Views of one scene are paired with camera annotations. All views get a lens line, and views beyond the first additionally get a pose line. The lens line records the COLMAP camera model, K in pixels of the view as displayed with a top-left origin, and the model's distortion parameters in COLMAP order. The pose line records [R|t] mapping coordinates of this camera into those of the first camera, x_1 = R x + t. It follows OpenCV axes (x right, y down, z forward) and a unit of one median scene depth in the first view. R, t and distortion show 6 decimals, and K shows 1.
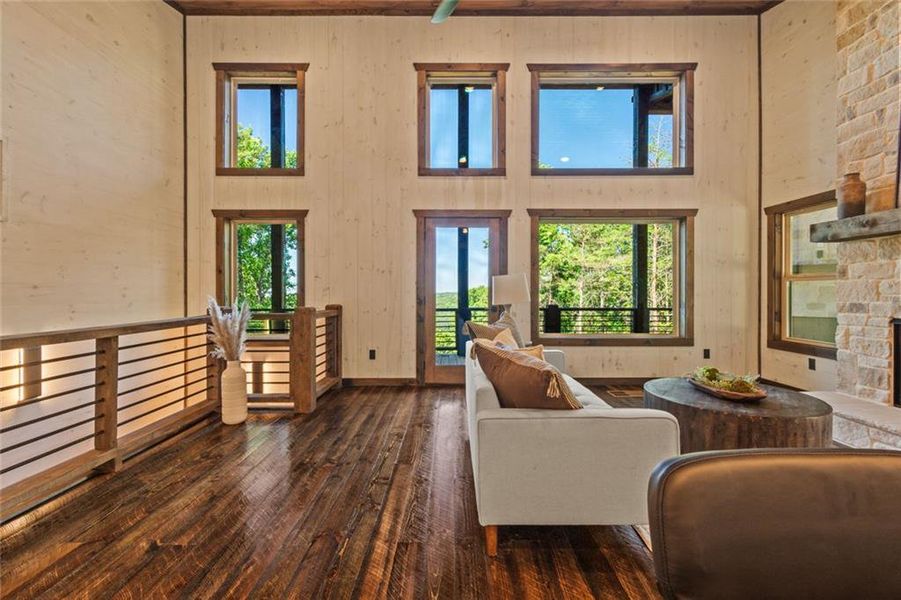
lens RADIAL K [[402.2, 0, 448.1], [0, 402.2, 293.5], [0, 0, 1]] dist [0.005095, -0.000406]
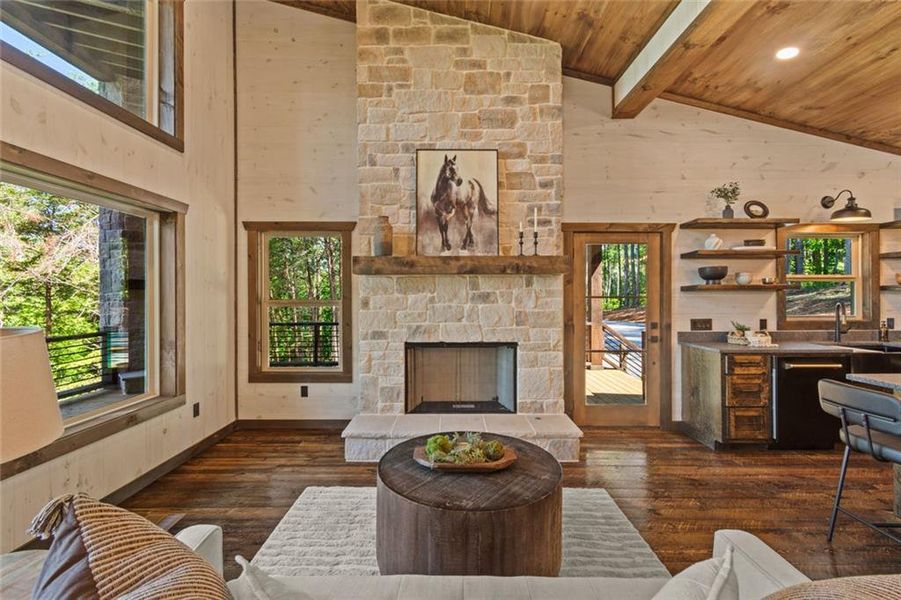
lens RADIAL K [[400.2, 0, 453.4], [0, 400.2, 294.7], [0, 0, 1]] dist [0.001810, -0.000482]
pose [[-0.016709, 0.001640, 0.999859, -0.105811], [0.003801, 0.999992, -0.001576, -0.072679], [-0.999853, 0.003774, -0.016715, 0.783907]]
